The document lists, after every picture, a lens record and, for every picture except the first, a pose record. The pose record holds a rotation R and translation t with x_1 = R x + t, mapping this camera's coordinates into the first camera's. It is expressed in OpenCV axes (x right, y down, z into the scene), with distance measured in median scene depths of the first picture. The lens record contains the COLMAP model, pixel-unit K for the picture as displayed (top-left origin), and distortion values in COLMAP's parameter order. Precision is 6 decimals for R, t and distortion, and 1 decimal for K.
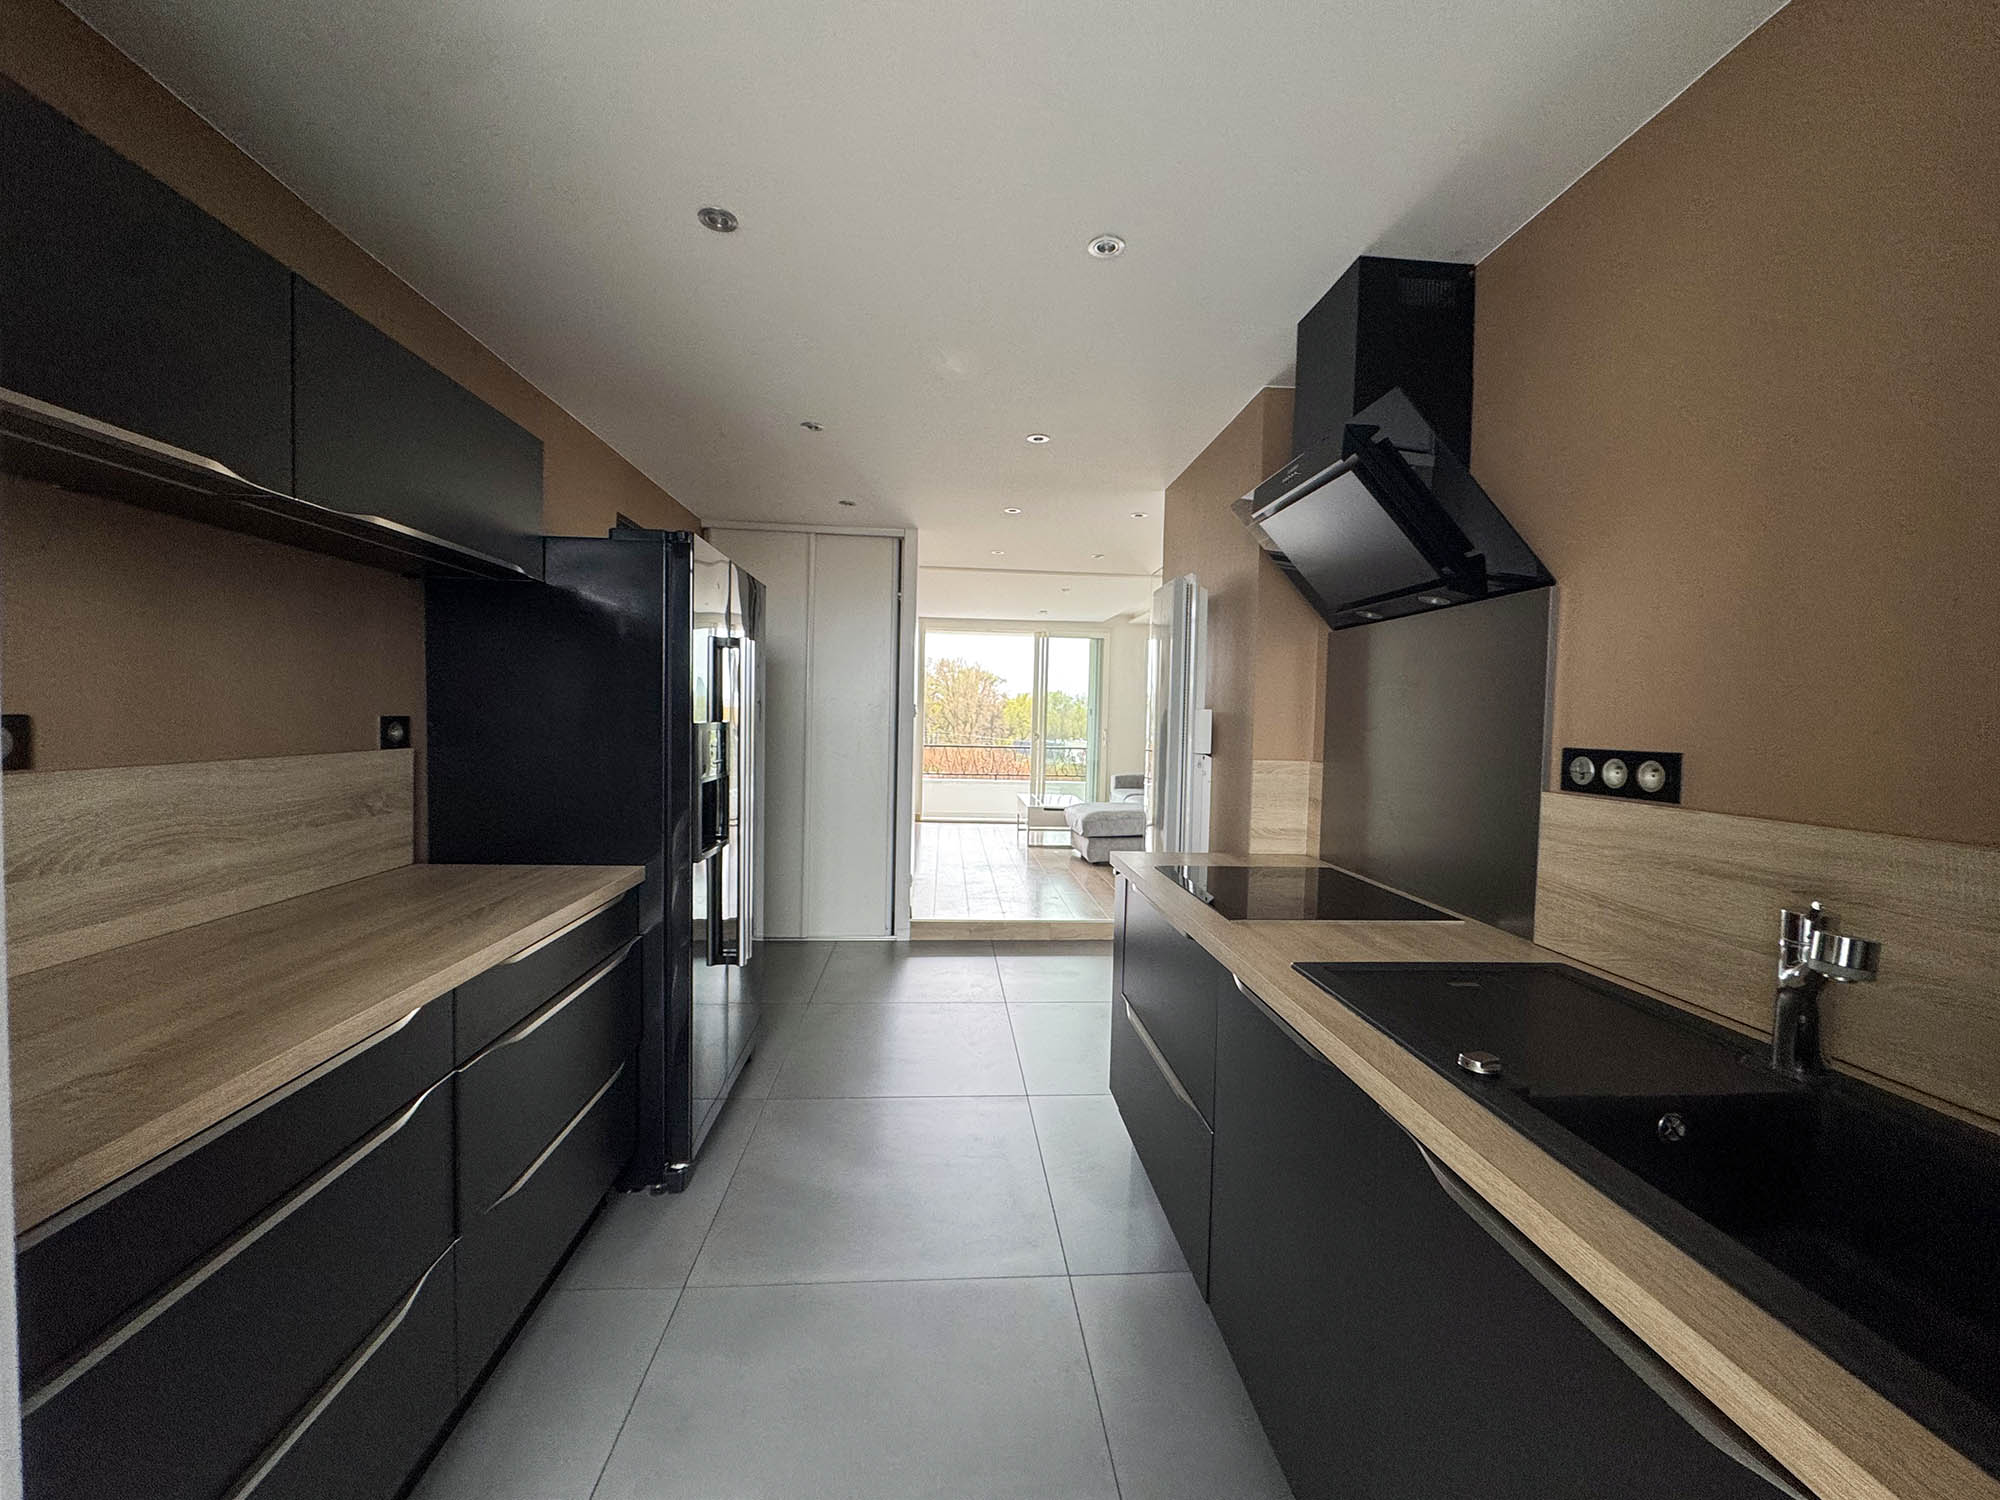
lens RADIAL K [[798.4, 0, 999.6], [0, 798.4, 744.1], [0, 0, 1]] dist [-0.000579, 0.000213]
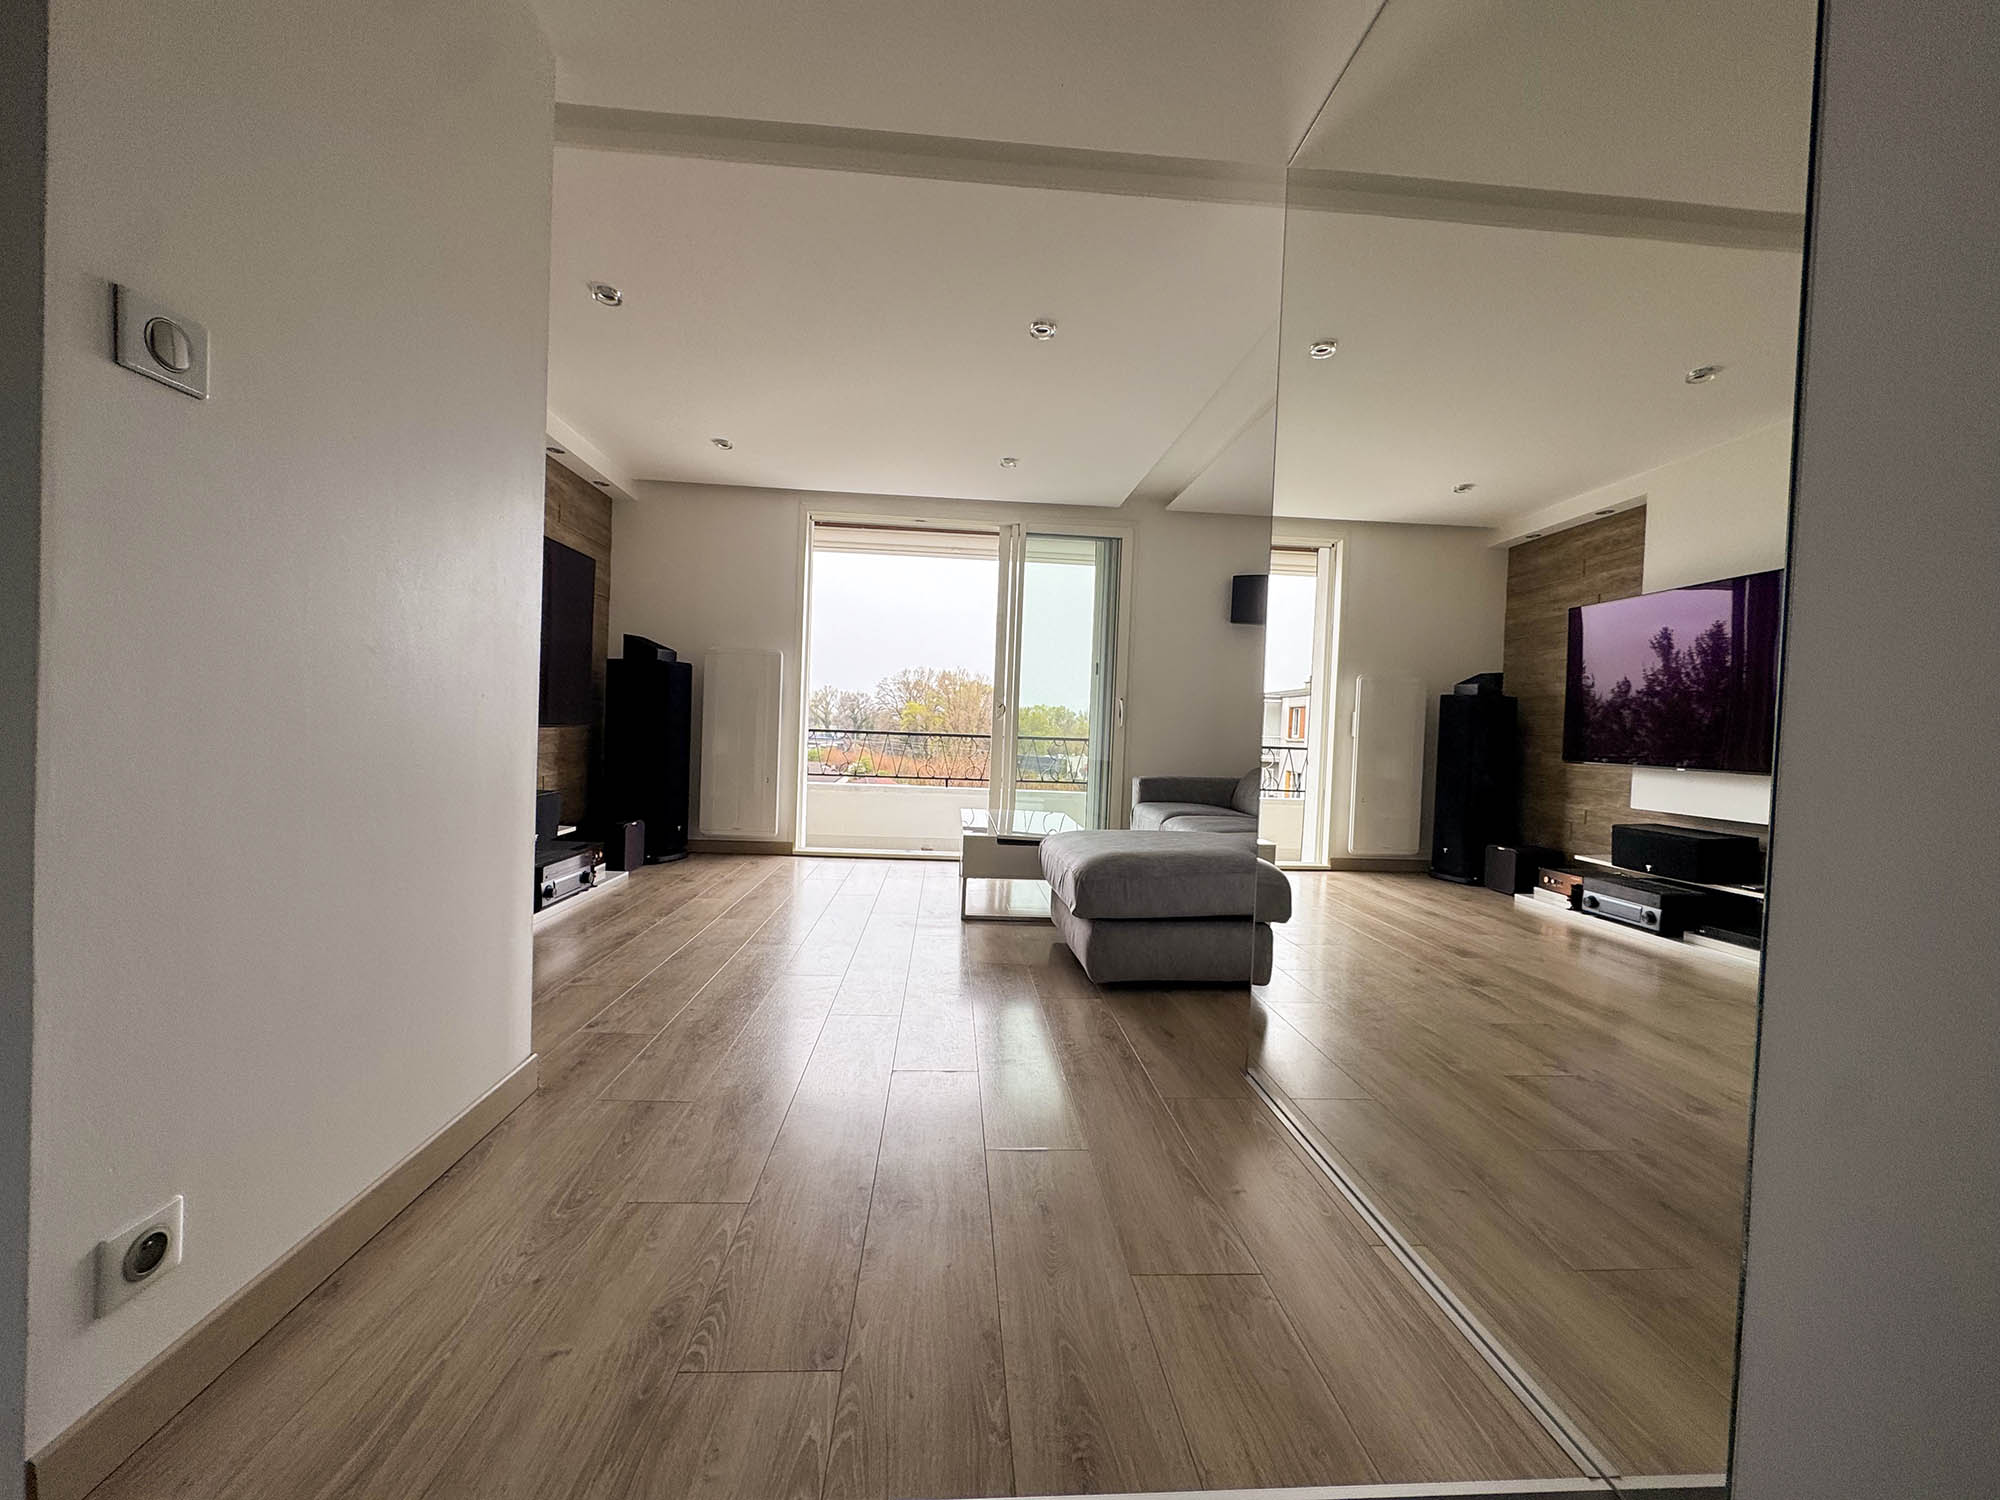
lens RADIAL K [[779.0, 0, 1000.0], [0, 779.0, 750.0], [0, 0, 1]] dist [0.000092, 0.000053]
pose [[0.999894, 0.013602, -0.005106, 0.051378], [-0.013666, 0.999824, -0.012816, 0.028216], [0.004931, 0.012884, 0.999905, 0.466585]]
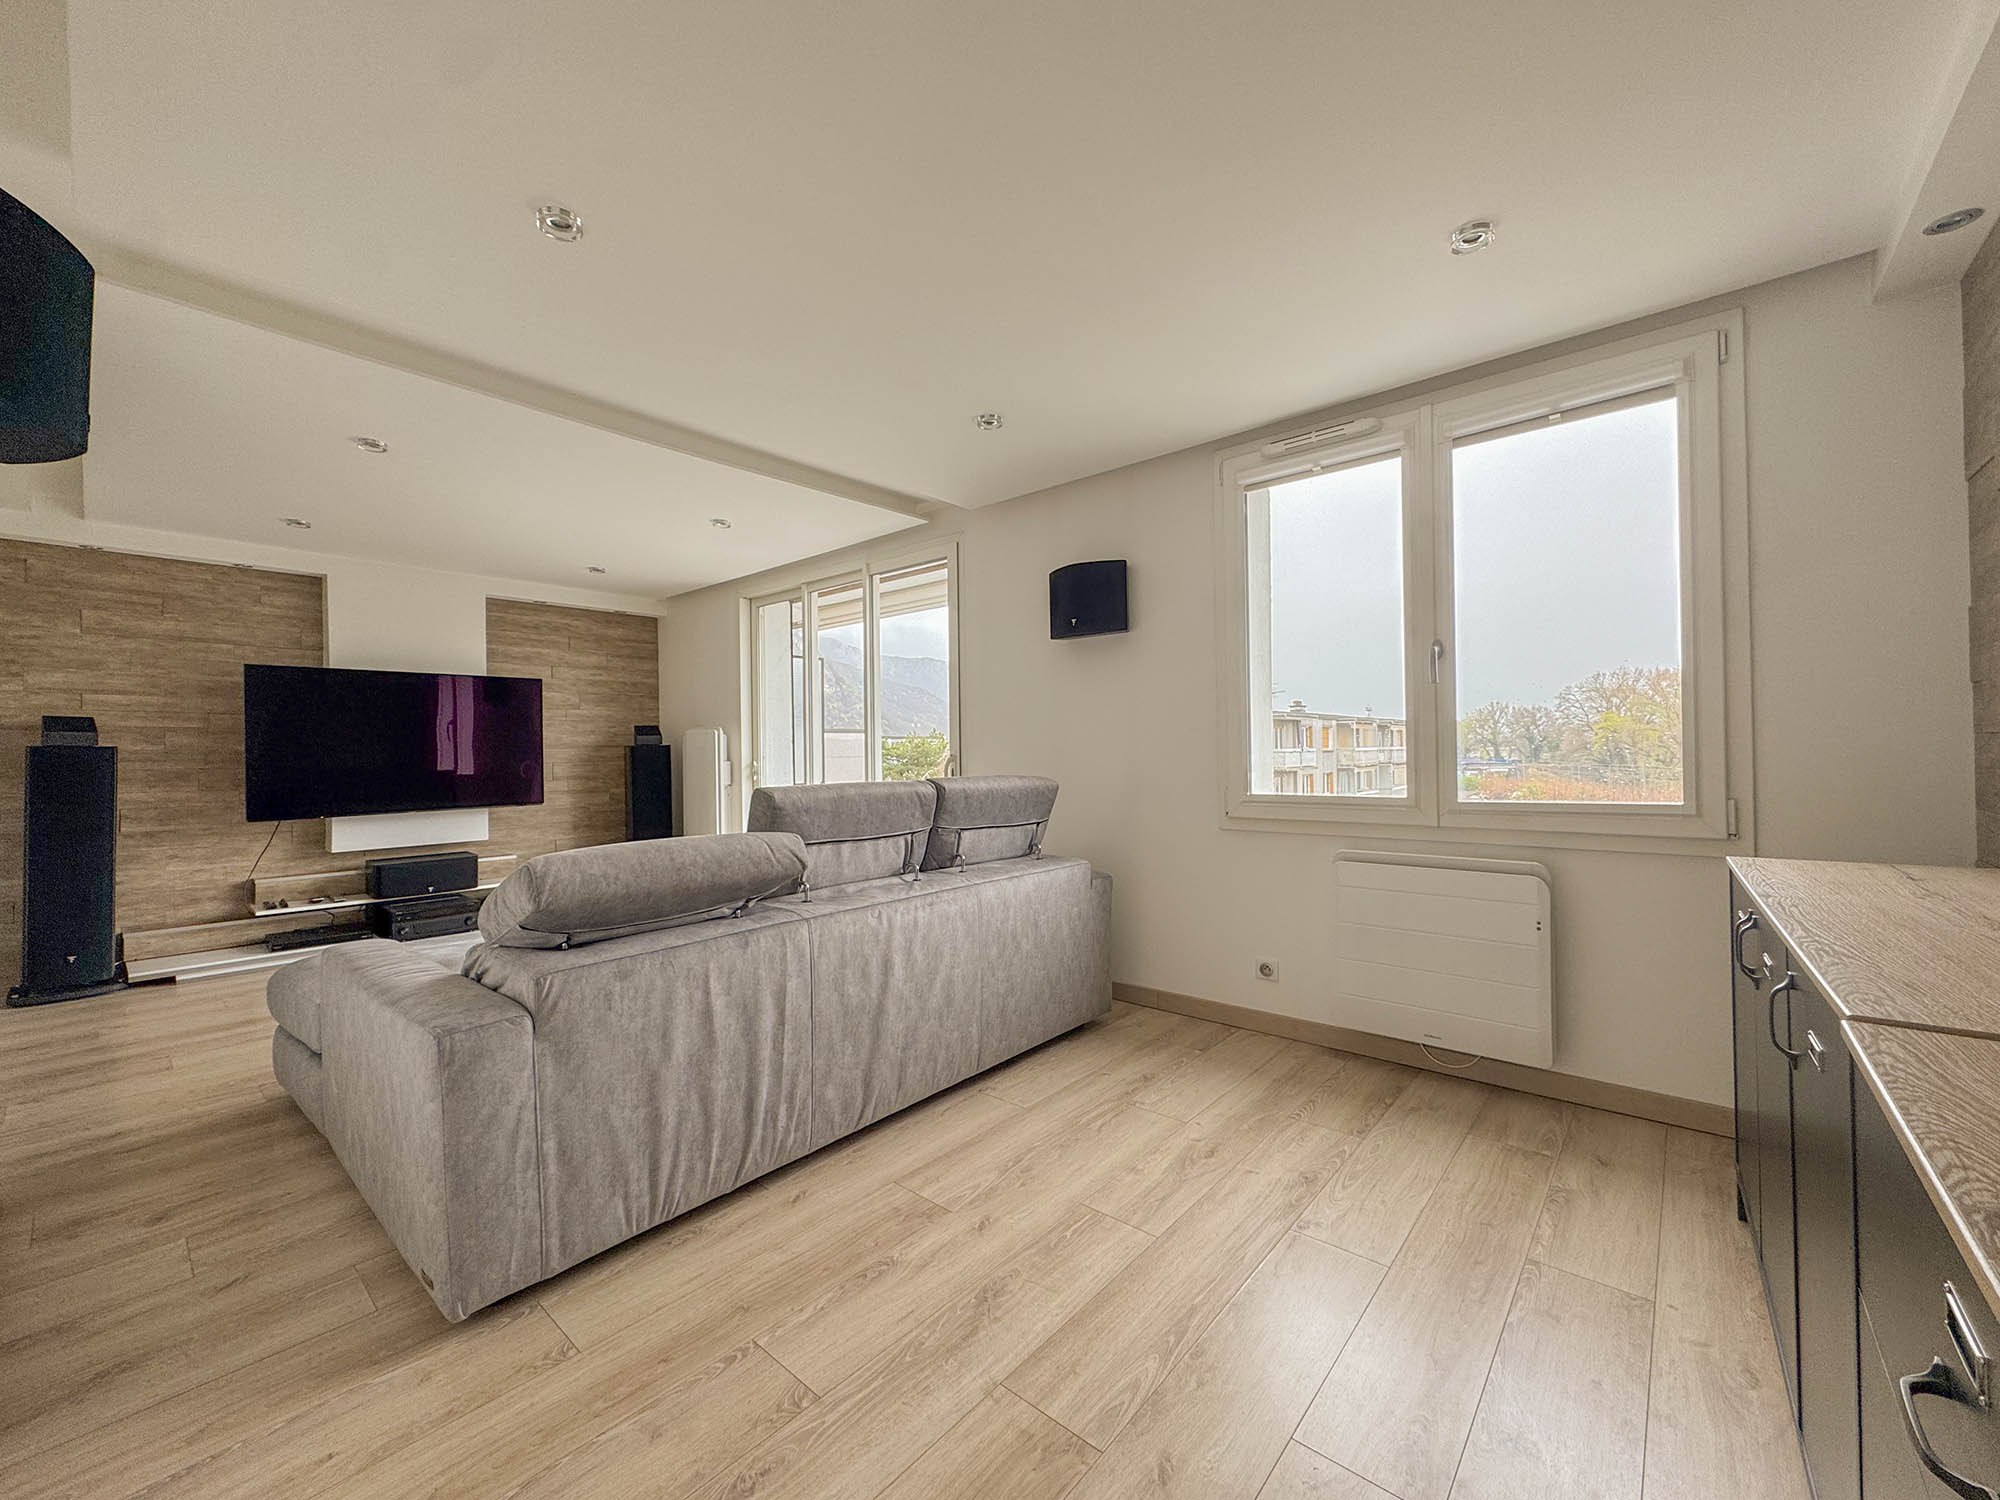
lens RADIAL K [[798.4, 0, 999.6], [0, 798.4, 744.1], [0, 0, 1]] dist [-0.000579, 0.000213]
pose [[0.703193, -0.035347, -0.710119, 0.454224], [-0.001204, 0.998703, -0.050904, 0.000695], [0.710998, 0.036650, 0.702239, 0.723949]]
